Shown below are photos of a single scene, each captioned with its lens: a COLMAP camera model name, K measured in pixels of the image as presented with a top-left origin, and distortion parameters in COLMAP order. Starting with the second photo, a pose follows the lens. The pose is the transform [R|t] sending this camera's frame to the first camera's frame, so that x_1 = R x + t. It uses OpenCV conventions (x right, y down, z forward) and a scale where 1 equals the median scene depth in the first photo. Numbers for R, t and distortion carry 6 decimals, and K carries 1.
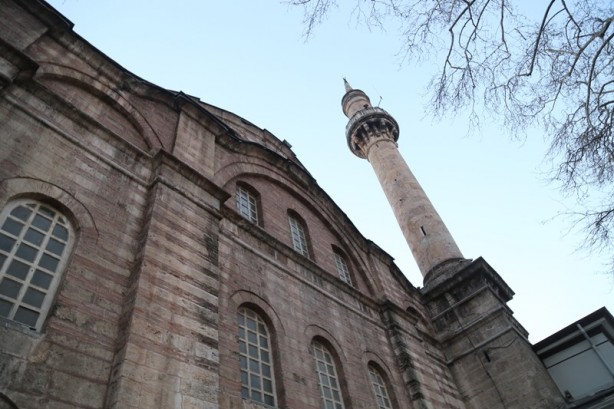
lens RADIAL K [[412.0, 0, 313.7], [0, 412.0, 207.4], [0, 0, 1]] dist [-0.131196, 0.066511]
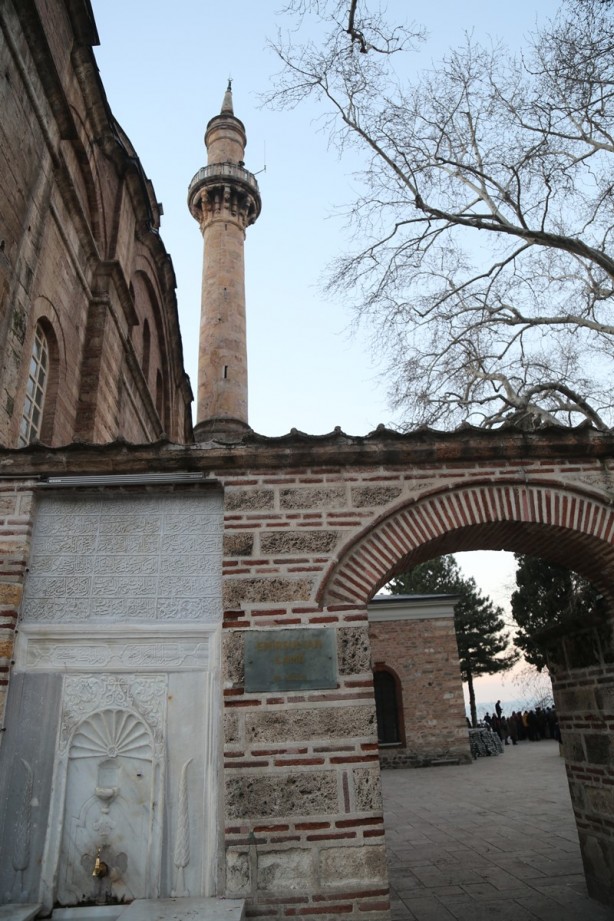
lens RADIAL K [[618.0, 0, 307.0], [0, 618.0, 460.5], [0, 0, 1]] dist [-0.131196, 0.066511]
pose [[0.708929, 0.392001, 0.586306, -0.606849], [-0.579978, 0.797041, 0.168381, -0.228929], [-0.401304, -0.459415, 0.792397, -0.353969]]
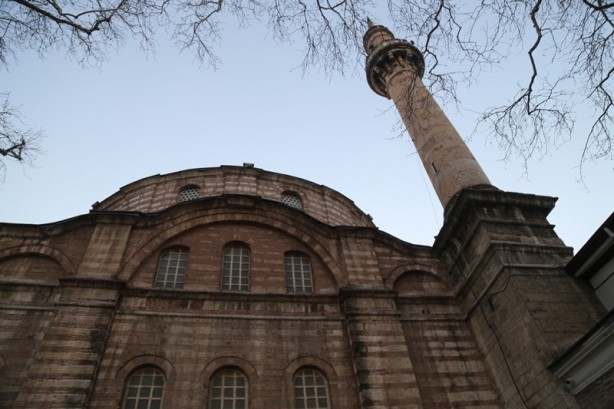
lens RADIAL K [[412.0, 0, 313.7], [0, 412.0, 207.4], [0, 0, 1]] dist [-0.131196, 0.066511]
pose [[0.785791, -0.392895, -0.477667, 0.950857], [0.450077, 0.892970, 0.005909, 0.022374], [0.424220, -0.219630, 0.878521, 0.209326]]
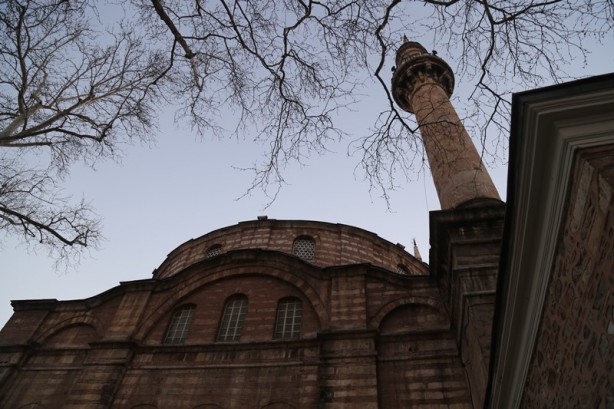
lens RADIAL K [[412.0, 0, 313.7], [0, 412.0, 207.4], [0, 0, 1]] dist [-0.131196, 0.066511]
pose [[0.508468, -0.544513, -0.667058, 1.401584], [0.559999, 0.797582, -0.224196, 0.280951], [0.654111, -0.259556, 0.710471, 0.521845]]
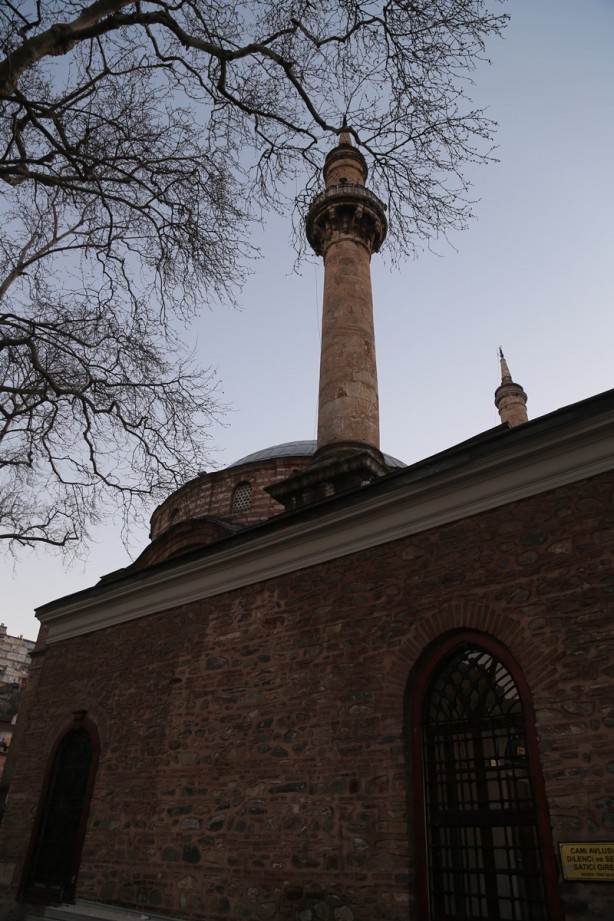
lens RADIAL K [[618.0, 0, 307.0], [0, 618.0, 460.5], [0, 0, 1]] dist [-0.131196, 0.066511]
pose [[0.080055, -0.412305, -0.907522, 2.637216], [0.732982, 0.641354, -0.226722, 0.723801], [0.675521, -0.647047, 0.353556, 1.126187]]
